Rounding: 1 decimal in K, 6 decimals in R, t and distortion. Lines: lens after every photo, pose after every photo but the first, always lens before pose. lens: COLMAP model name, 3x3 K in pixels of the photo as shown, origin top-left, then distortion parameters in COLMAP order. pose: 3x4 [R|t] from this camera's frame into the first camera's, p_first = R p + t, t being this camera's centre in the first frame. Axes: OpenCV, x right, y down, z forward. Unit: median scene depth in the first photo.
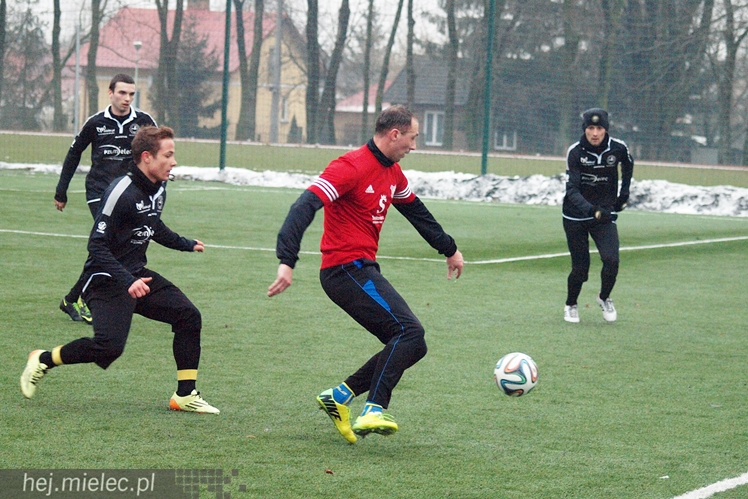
lens RADIAL K [[2437.9, 0, 374.0], [0, 2437.9, 249.5], [0, 0, 1]] dist [0.065882, -0.607809]
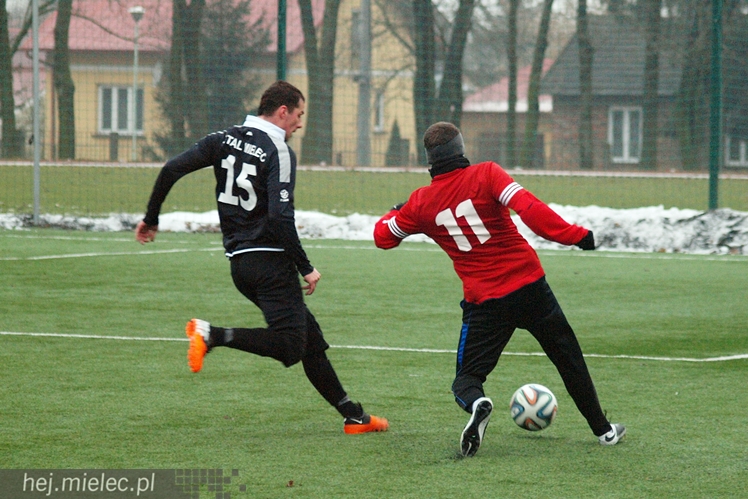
lens RADIAL K [[2437.9, 0, 374.0], [0, 2437.9, 249.5], [0, 0, 1]] dist [0.065882, -0.607809]
pose [[0.999030, -0.027510, -0.034386, -0.018088], [0.027691, 0.999605, 0.004785, -0.025889], [0.034240, -0.005733, 0.999397, 0.391078]]
